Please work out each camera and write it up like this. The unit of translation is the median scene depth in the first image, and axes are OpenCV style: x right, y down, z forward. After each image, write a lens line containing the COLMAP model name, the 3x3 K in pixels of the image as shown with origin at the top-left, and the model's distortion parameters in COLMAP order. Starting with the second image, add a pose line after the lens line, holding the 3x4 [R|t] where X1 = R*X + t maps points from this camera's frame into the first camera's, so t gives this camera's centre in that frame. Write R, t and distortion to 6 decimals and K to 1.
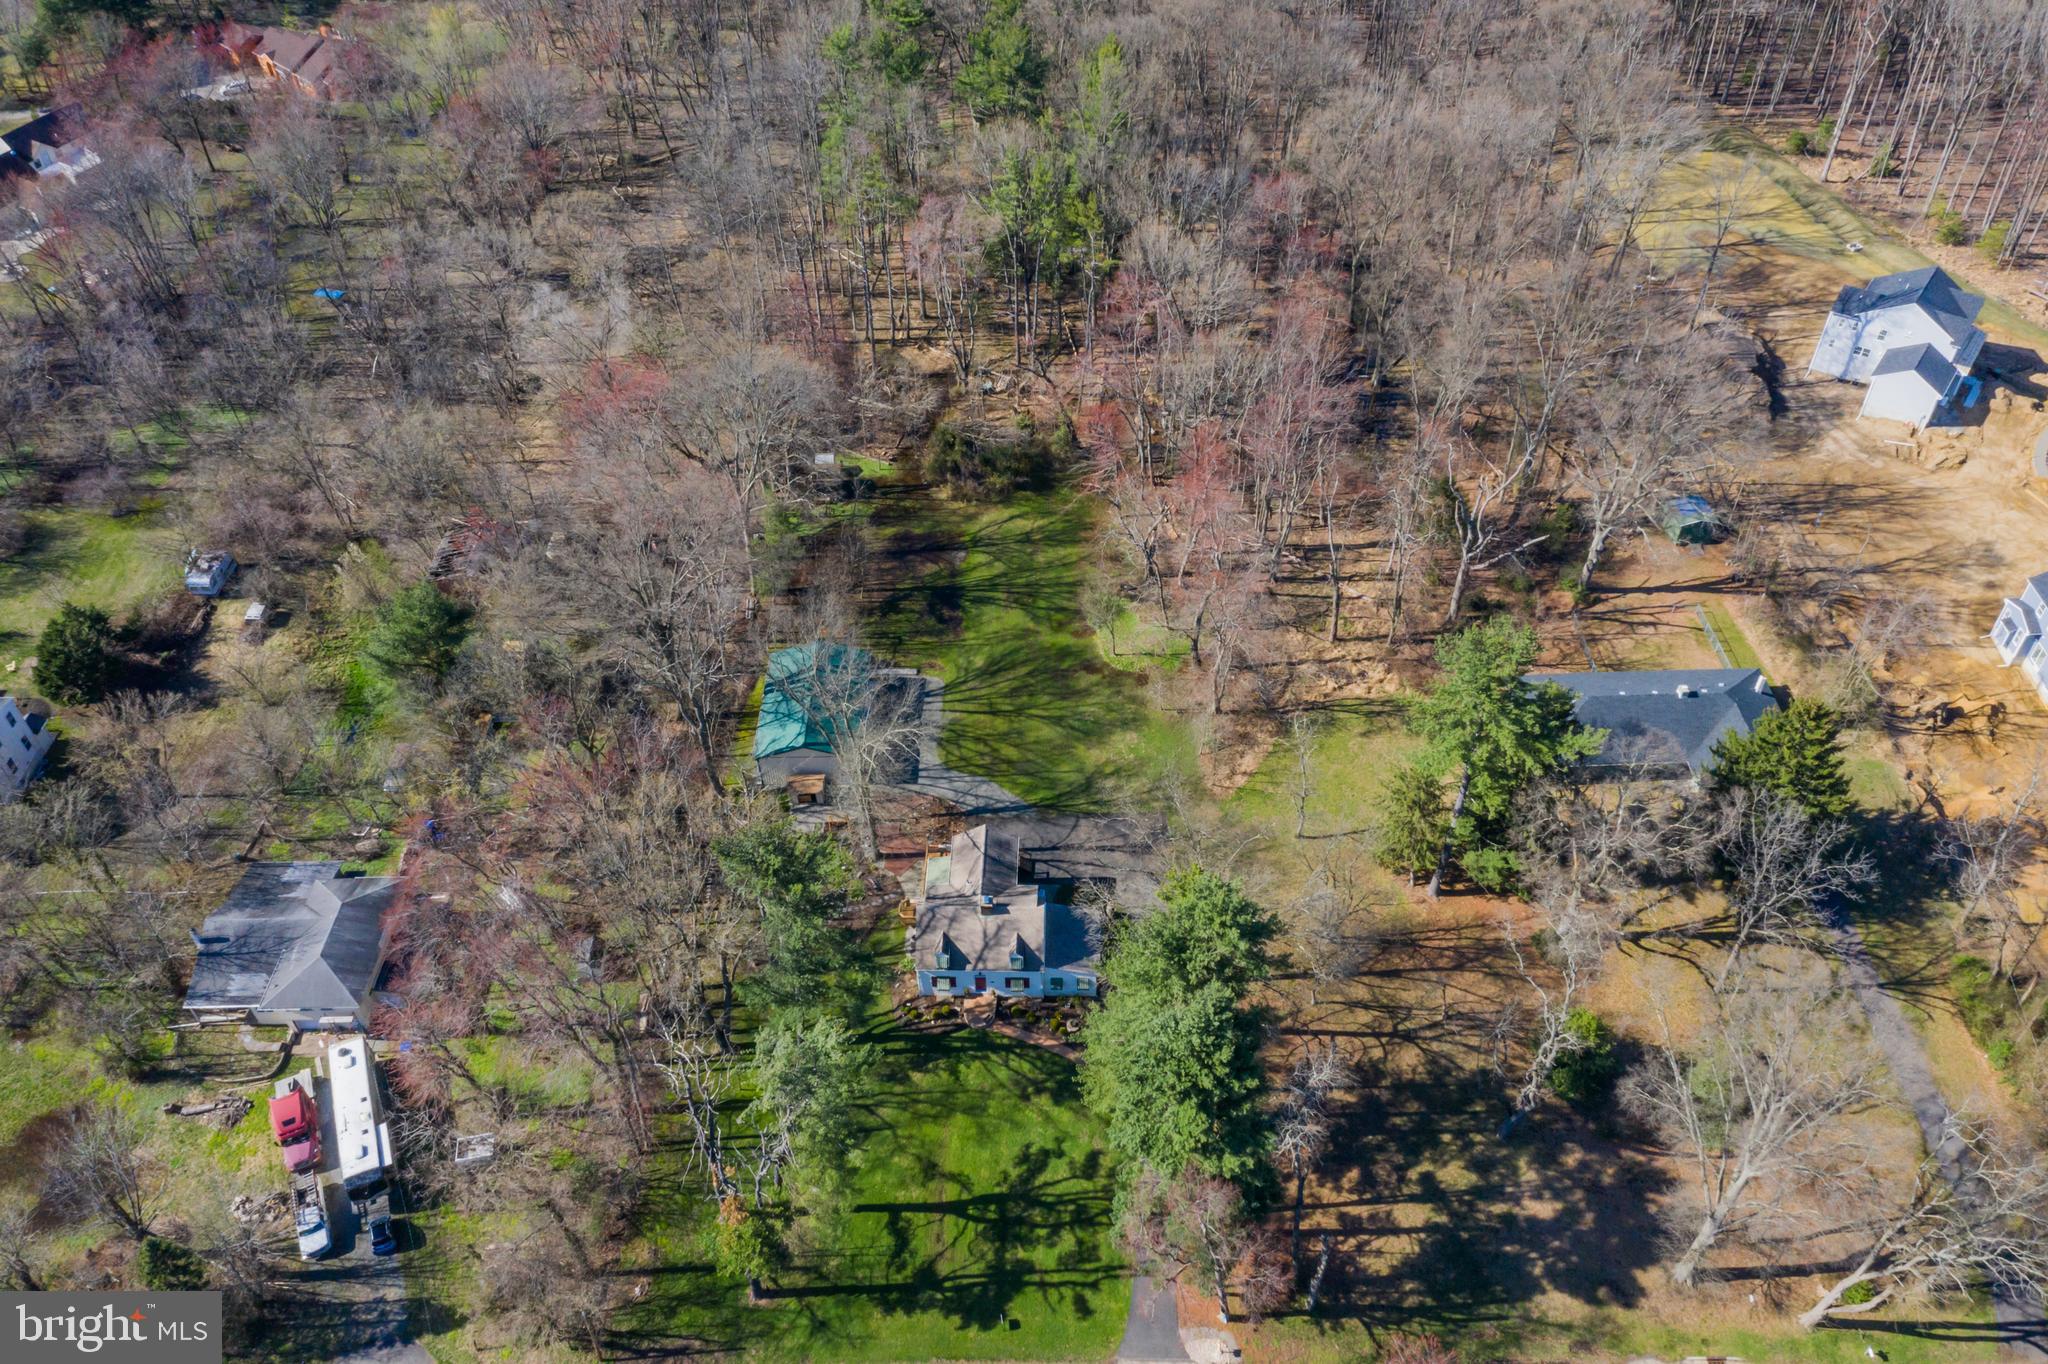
lens RADIAL K [[1612.6, 0, 1021.3], [0, 1612.6, 690.9], [0, 0, 1]] dist [0.260785, -0.375626]
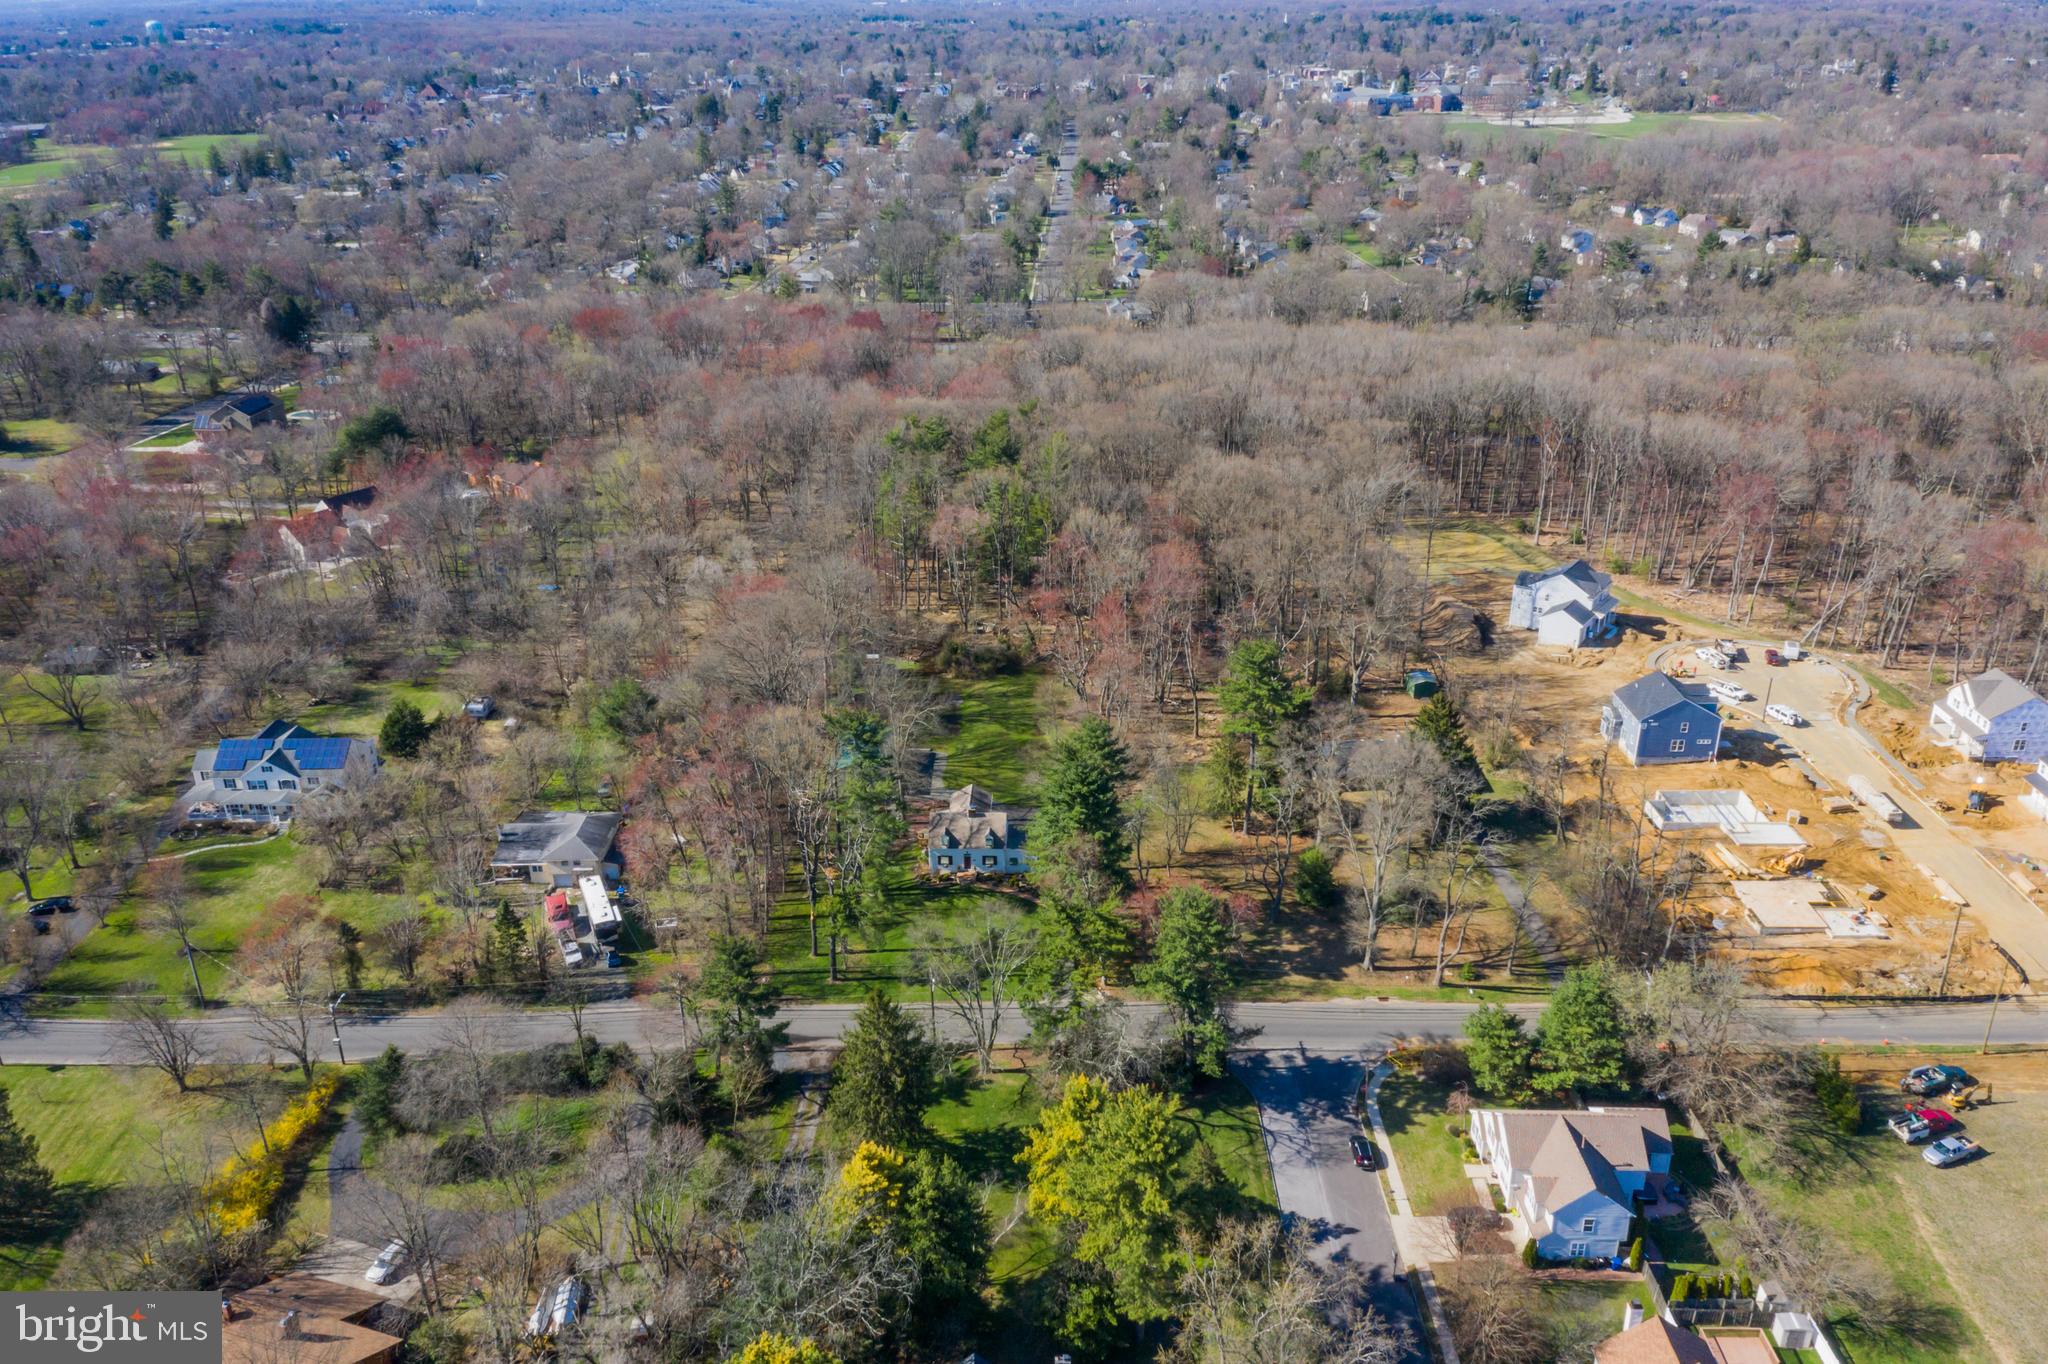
lens RADIAL K [[1612.6, 0, 1021.3], [0, 1612.6, 690.9], [0, 0, 1]] dist [0.260785, -0.375626]
pose [[0.999942, 0.010797, 0.000091, 0.025643], [-0.010116, 0.939733, -0.341759, 0.540766], [-0.003775, 0.341738, 0.939788, -0.562453]]
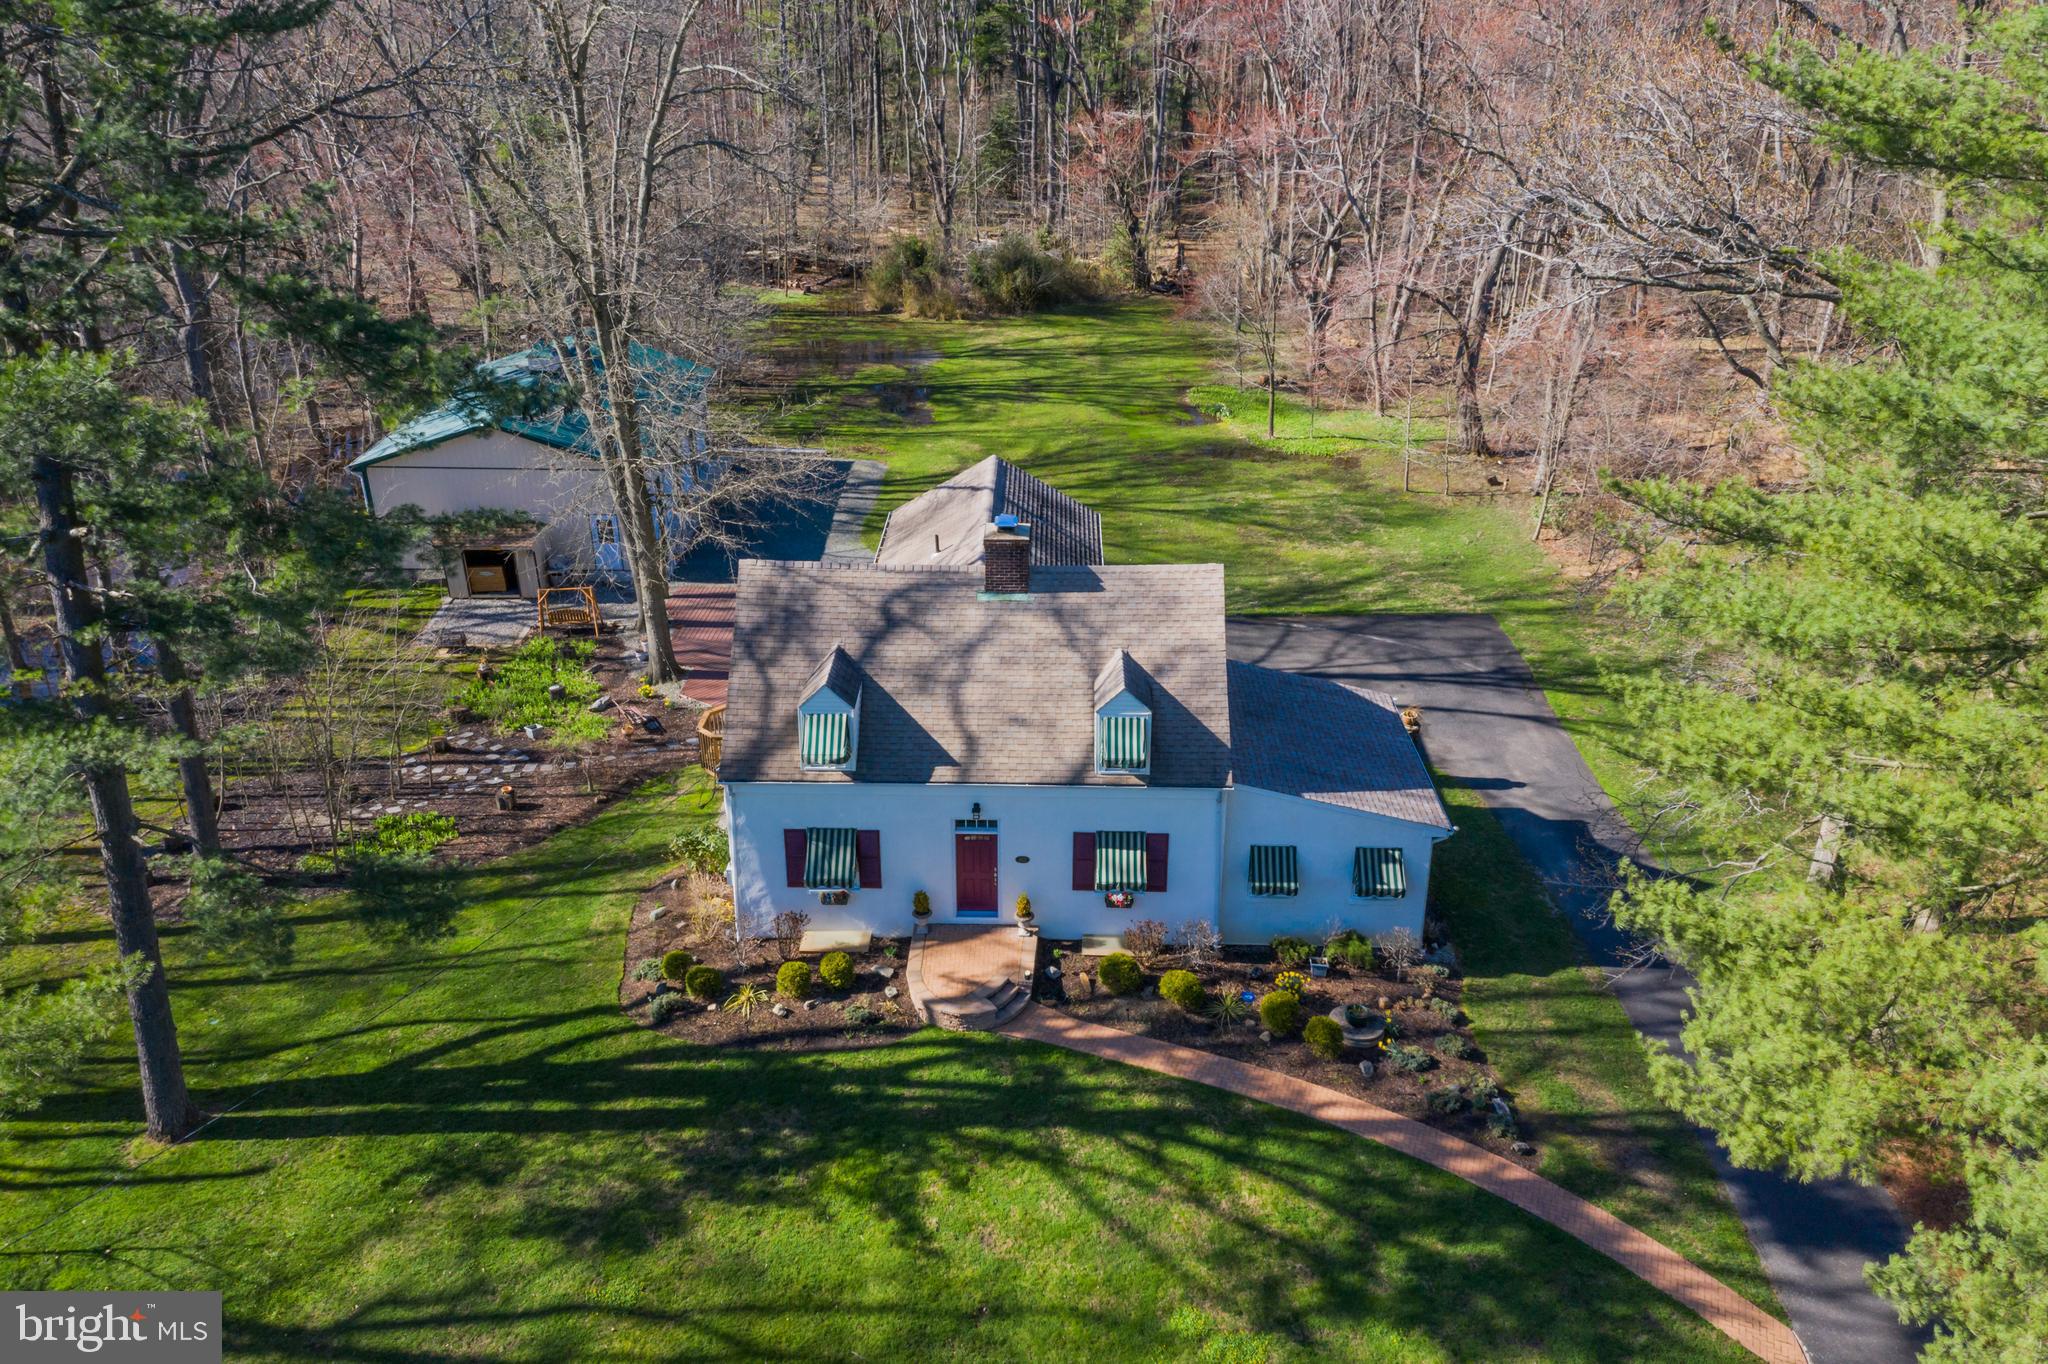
lens RADIAL K [[1612.6, 0, 1021.3], [0, 1612.6, 690.9], [0, 0, 1]] dist [0.260785, -0.375626]
pose [[0.999688, 0.017890, 0.017431, -0.021646], [-0.011316, 0.946527, -0.322427, 0.221062], [-0.022267, 0.322129, 0.946434, 0.700671]]
